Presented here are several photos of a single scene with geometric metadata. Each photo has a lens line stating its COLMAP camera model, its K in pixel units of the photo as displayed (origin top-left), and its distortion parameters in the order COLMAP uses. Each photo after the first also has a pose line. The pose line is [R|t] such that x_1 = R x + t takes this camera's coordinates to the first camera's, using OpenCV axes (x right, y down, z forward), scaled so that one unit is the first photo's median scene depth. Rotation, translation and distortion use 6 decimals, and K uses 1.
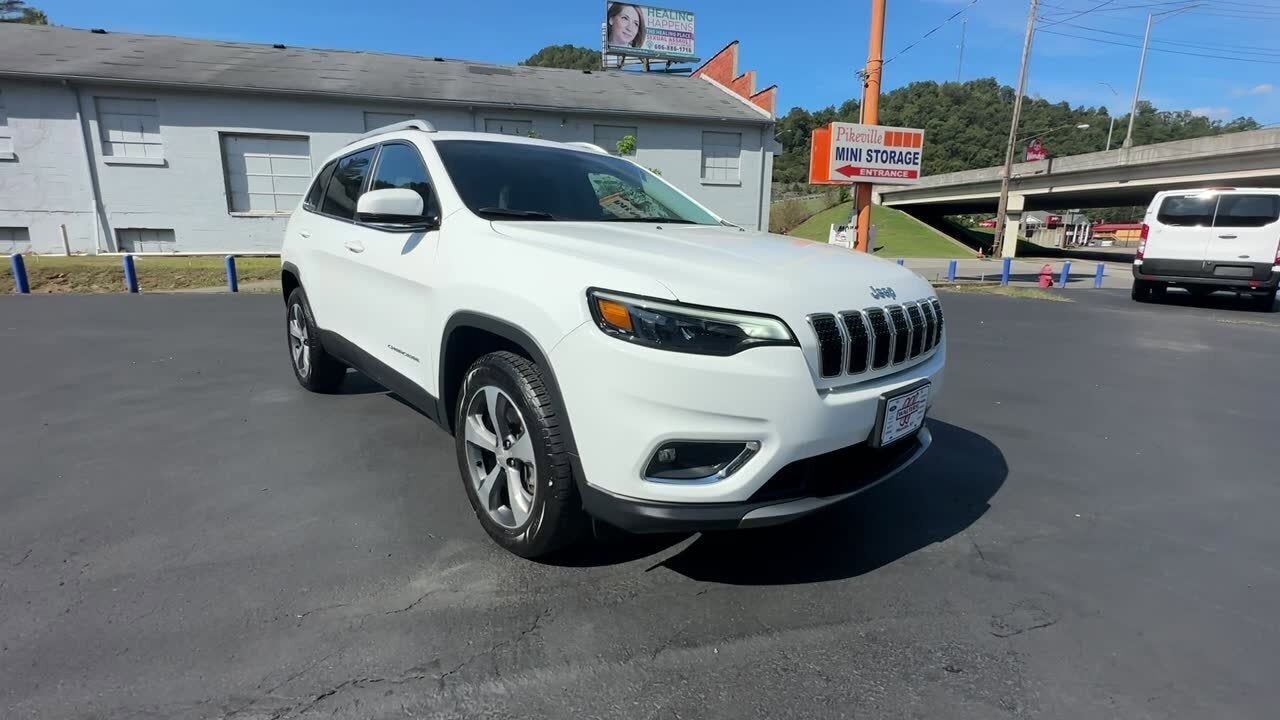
lens RADIAL K [[591.6, 0, 640.4], [0, 591.6, 358.6], [0, 0, 1]] dist [-0.000730, 0.000998]
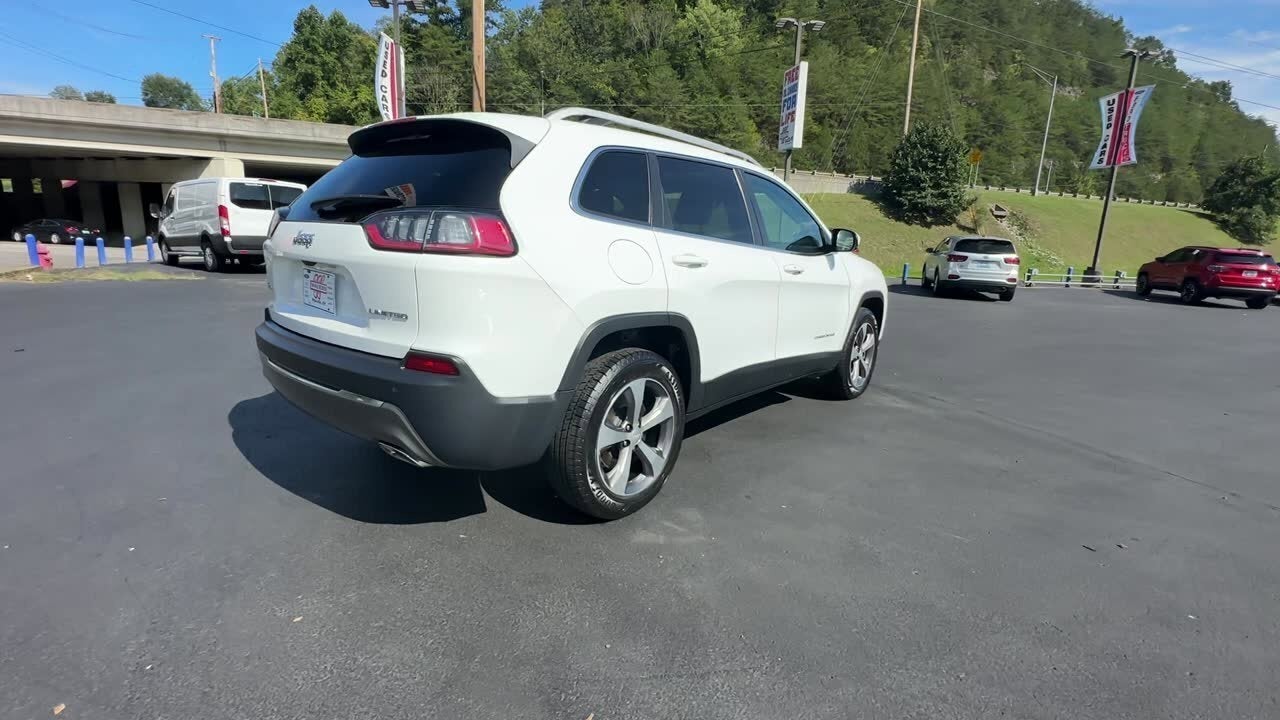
lens RADIAL K [[591.6, 0, 640.4], [0, 591.6, 358.6], [0, 0, 1]] dist [-0.000730, 0.000998]
pose [[-0.152638, -0.227571, 0.961724, -0.209214], [0.164940, 0.953612, 0.251830, -0.047913], [-0.974421, 0.197065, -0.108022, 0.190992]]
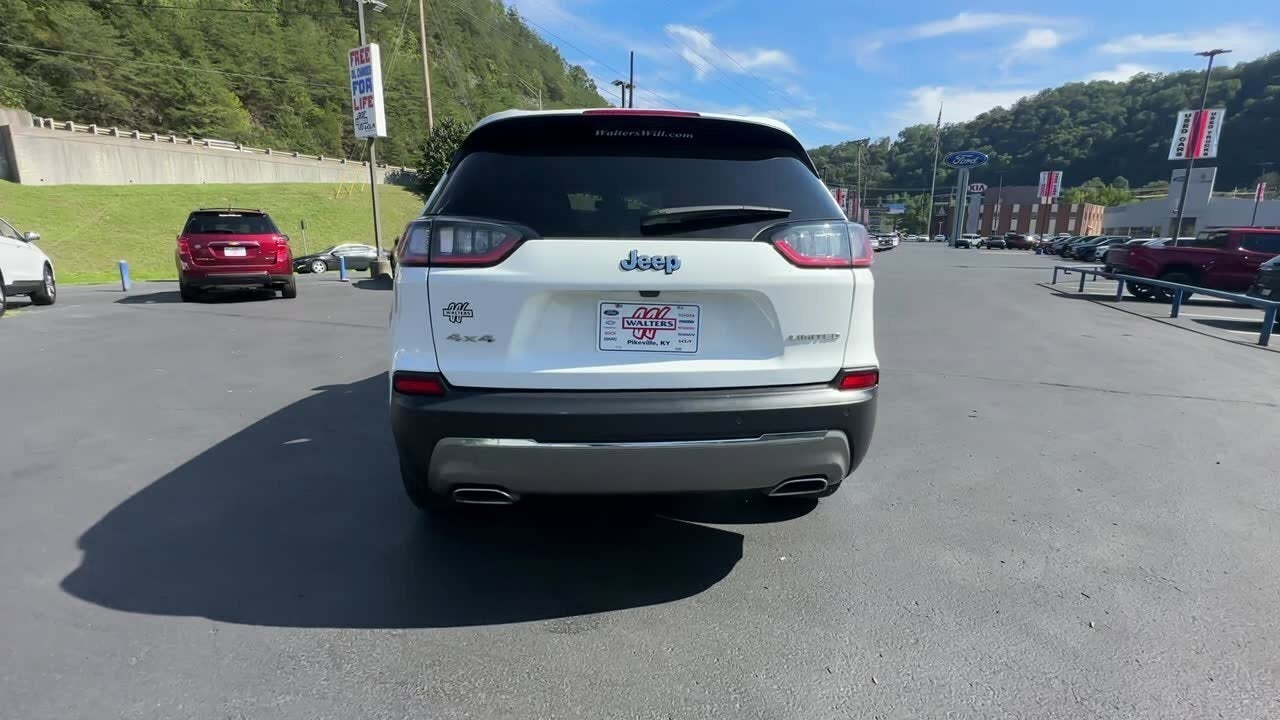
lens RADIAL K [[591.6, 0, 640.4], [0, 591.6, 358.6], [0, 0, 1]] dist [-0.000730, 0.000998]
pose [[-0.800624, -0.144495, 0.581483, -0.145609], [0.103814, 0.922354, 0.372137, -0.068294], [-0.590105, 0.358308, -0.723458, 0.290972]]
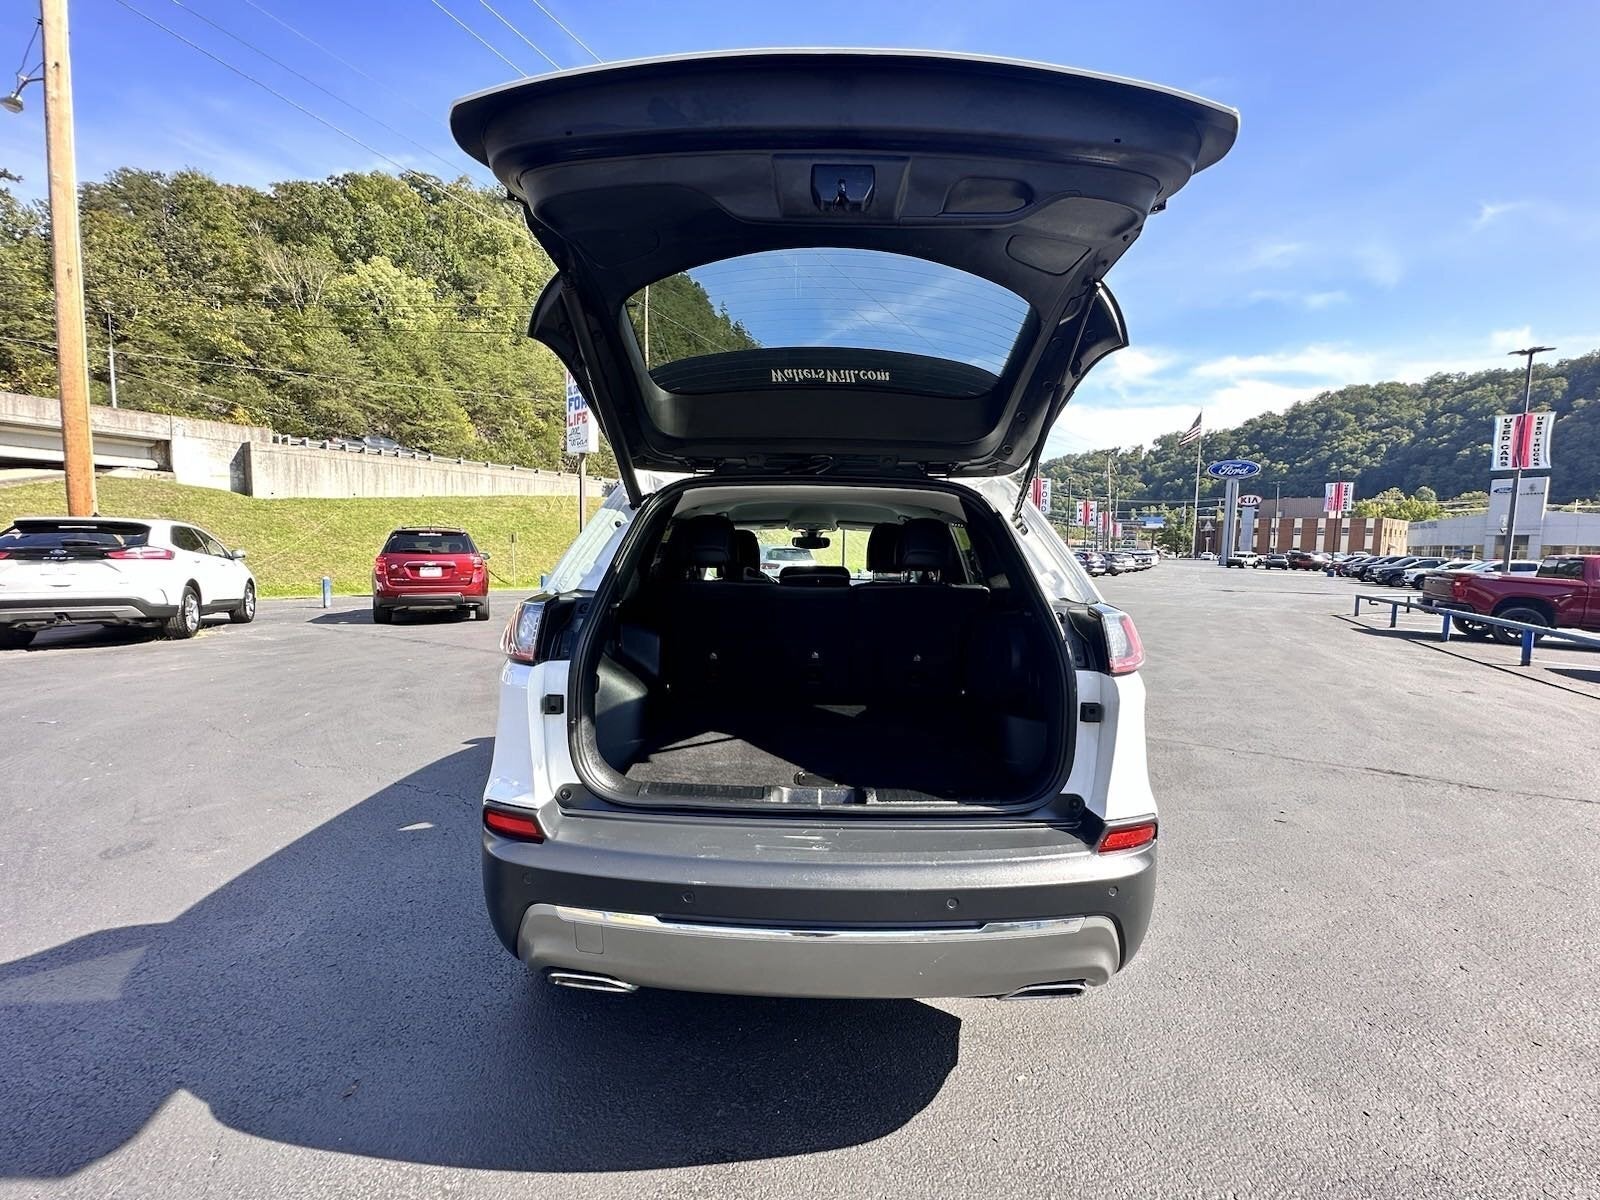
lens RADIAL K [[646.7, 0, 799.9], [0, 646.7, 596.6], [0, 0, 1]] dist [-0.000038, 0.001128]
pose [[-0.736389, -0.080559, 0.671745, -0.138800], [0.111661, 0.964798, 0.238111, -0.072586], [-0.667280, 0.250350, -0.701472, 0.272621]]
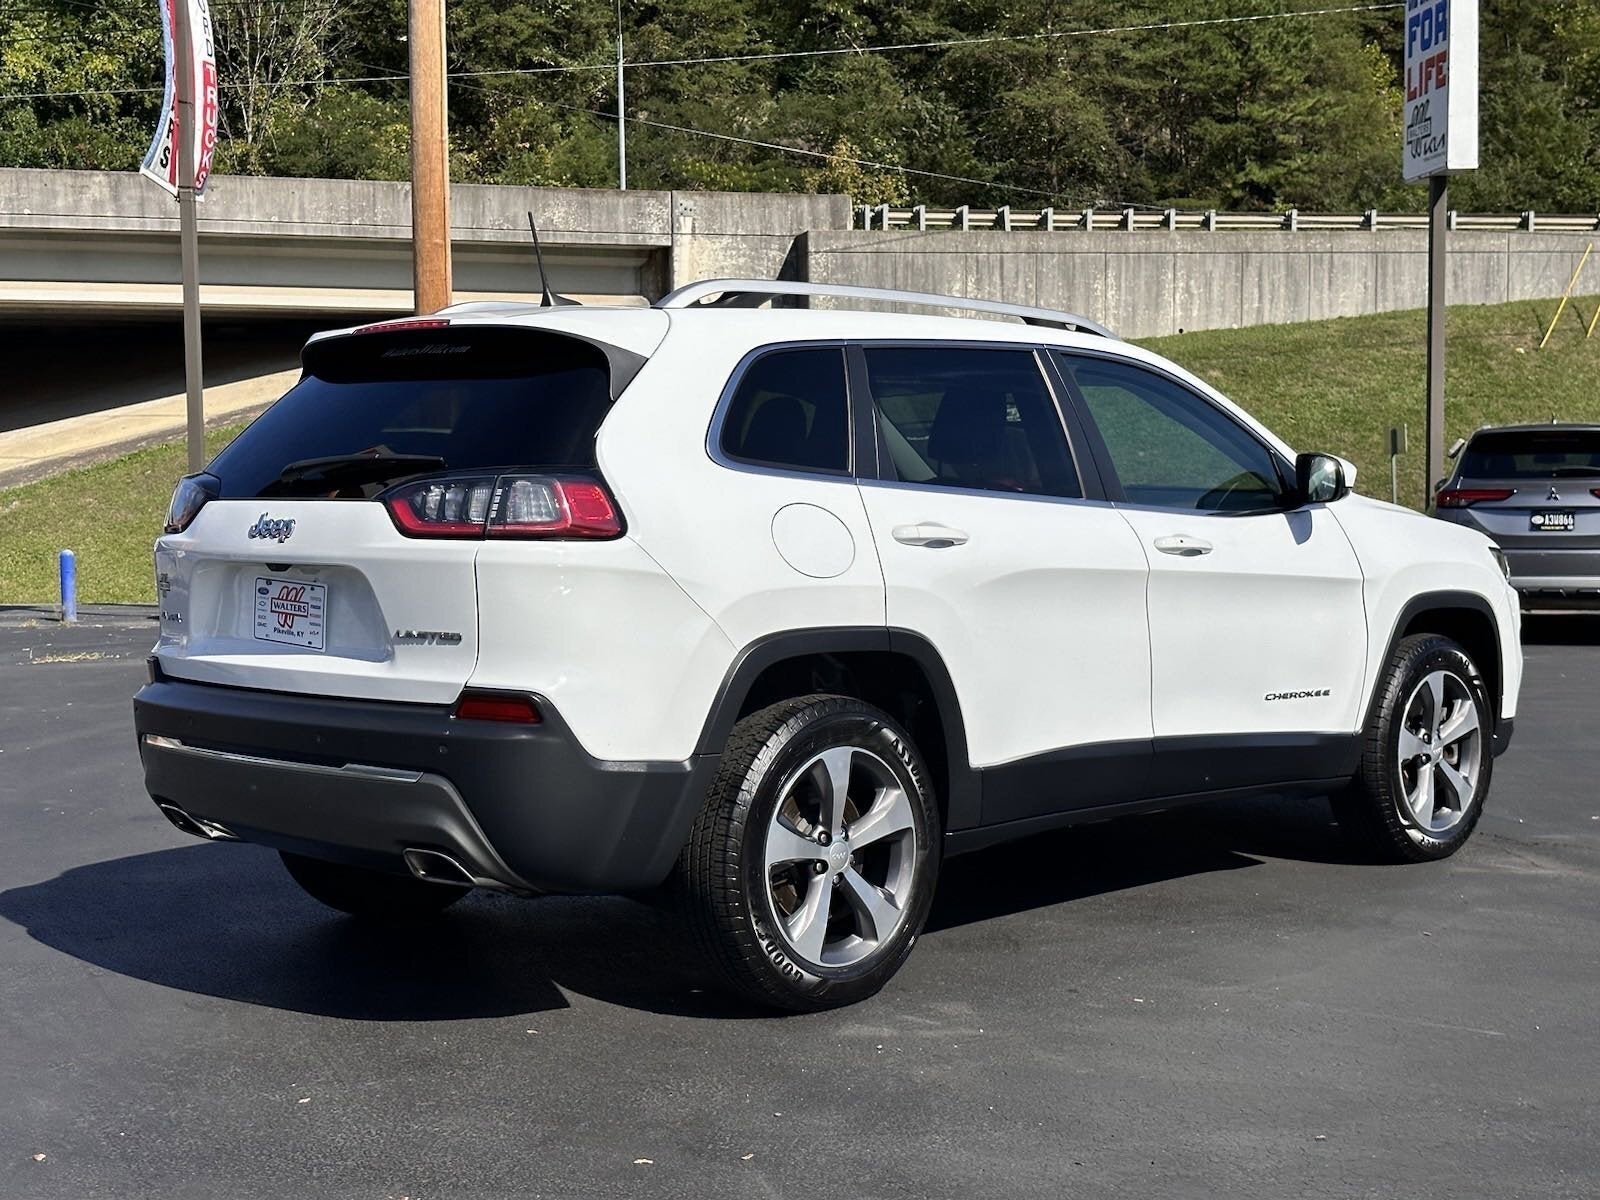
lens RADIAL K [[2261.7, 0, 800.0], [0, 2261.7, 600.0], [0, 0, 1]] dist [0.224087, -0.516129]
pose [[-0.069588, -0.072334, 0.994950, -0.335742], [0.218287, 0.972093, 0.085940, -0.052523], [-0.973400, 0.223165, -0.051856, 0.192753]]
